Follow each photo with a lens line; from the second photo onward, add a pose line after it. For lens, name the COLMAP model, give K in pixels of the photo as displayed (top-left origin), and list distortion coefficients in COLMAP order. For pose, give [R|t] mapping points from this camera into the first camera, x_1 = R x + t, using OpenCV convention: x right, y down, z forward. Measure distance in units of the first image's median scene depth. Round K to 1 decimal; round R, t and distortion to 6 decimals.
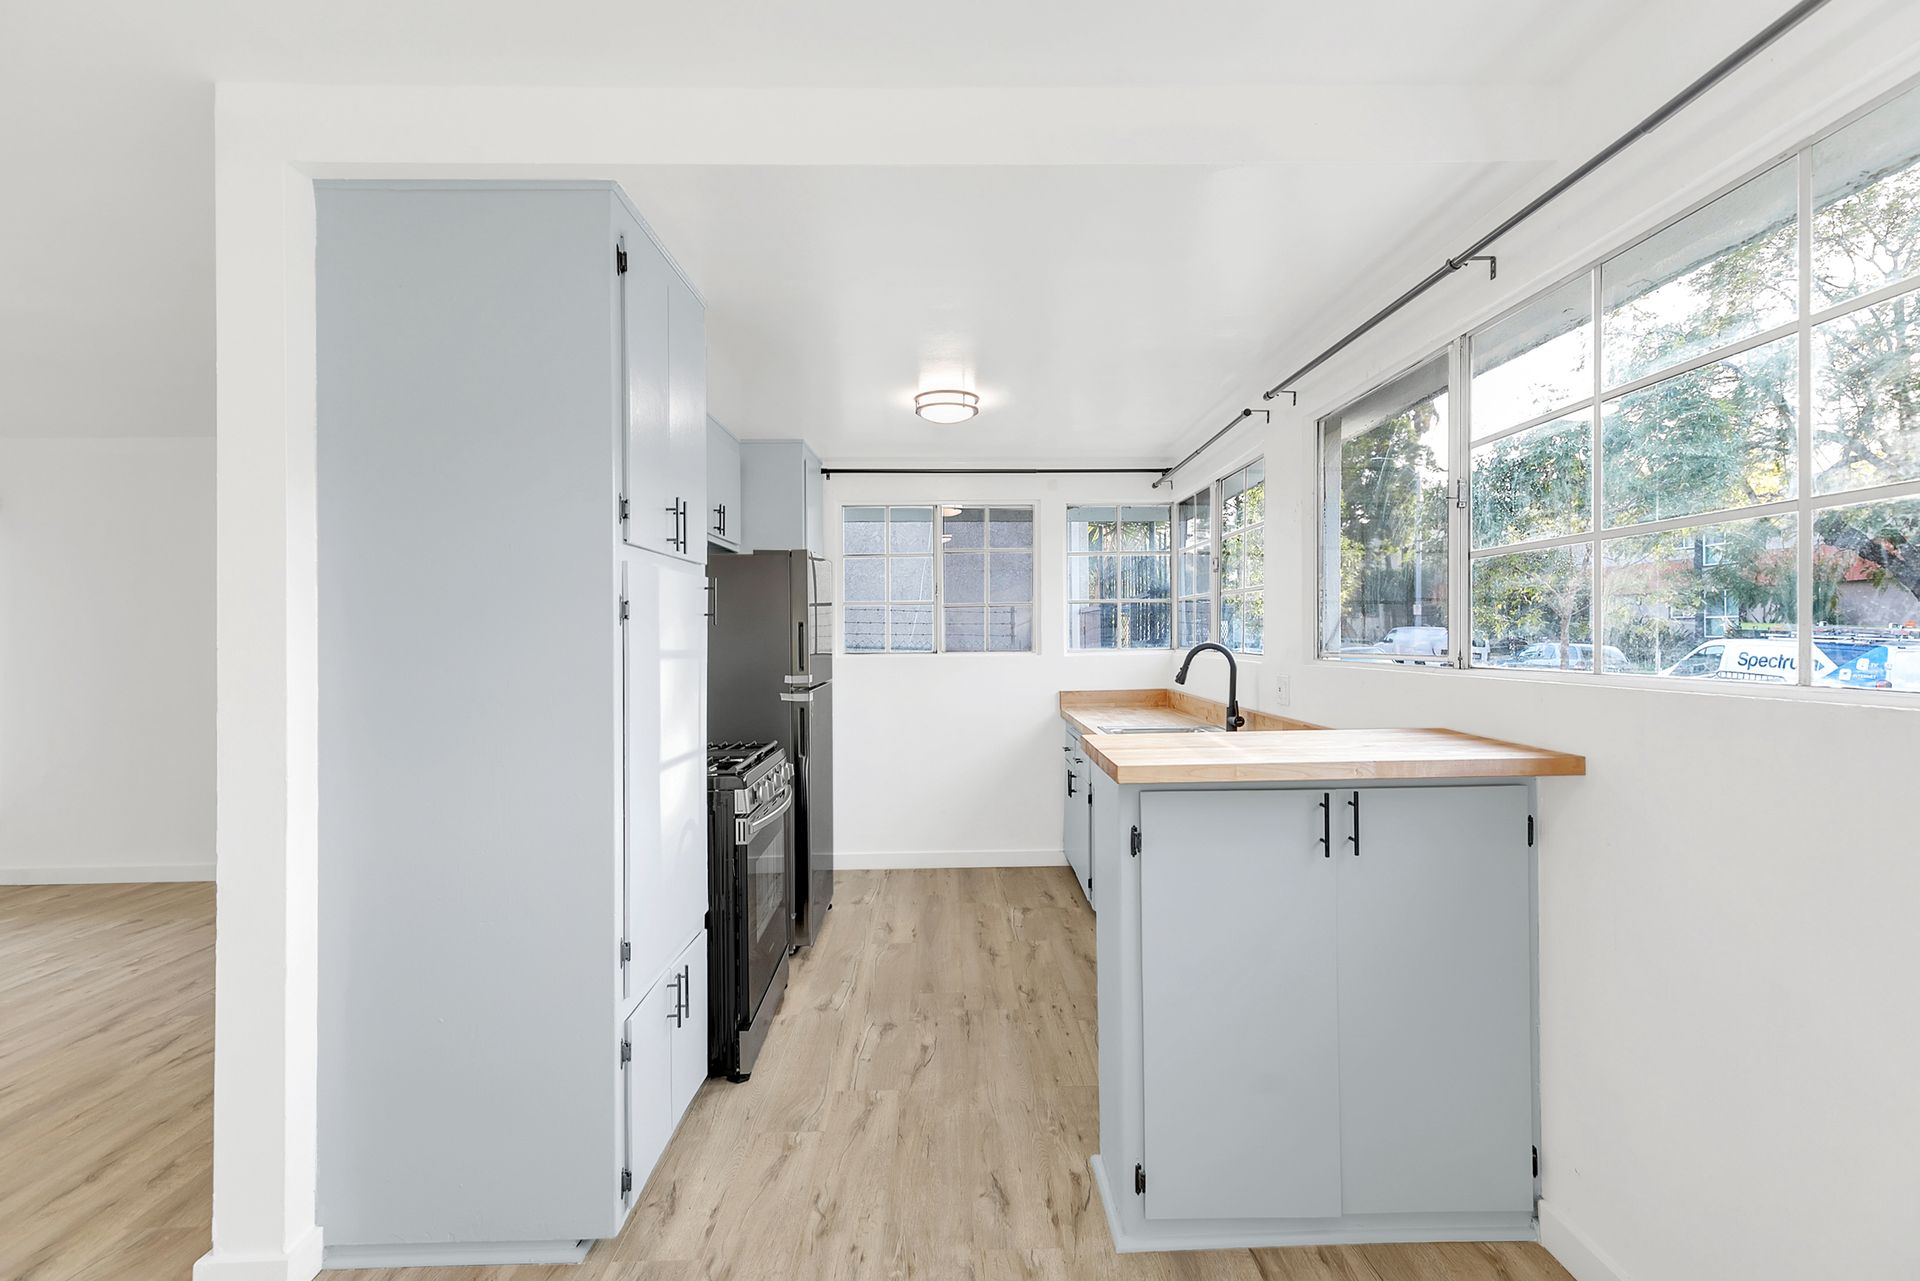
lens RADIAL K [[878.1, 0, 960.4], [0, 878.1, 637.0], [0, 0, 1]] dist [0.000478, 0.000049]
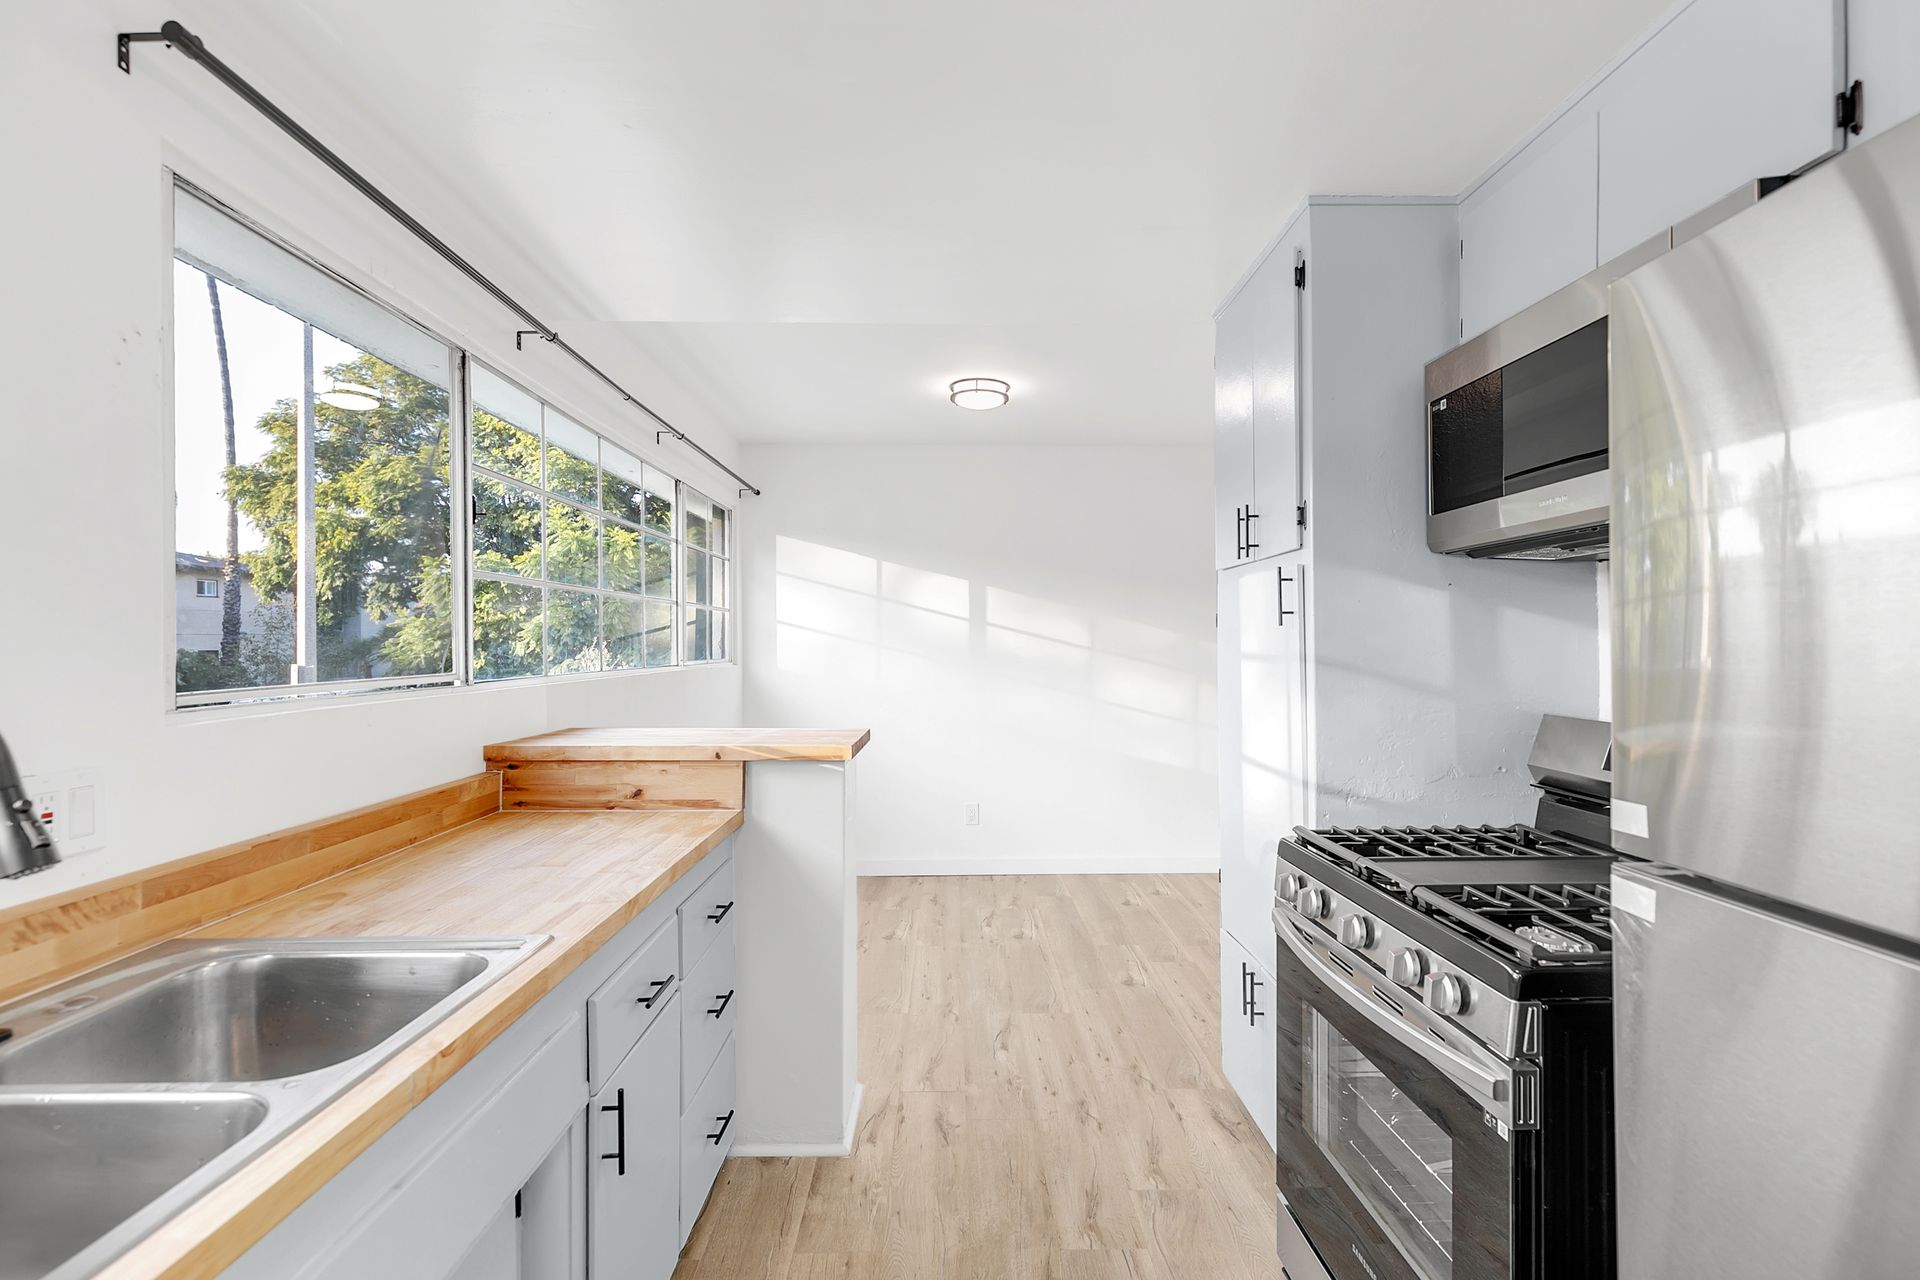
lens RADIAL K [[878.1, 0, 958.0], [0, 878.1, 641.2], [0, 0, 1]] dist [0.000478, 0.000049]
pose [[-0.999847, 0.017479, 0.000137, 0.011854], [0.017479, 0.999839, 0.004047, -0.009121], [-0.000066, 0.004049, -0.999992, 1.987314]]
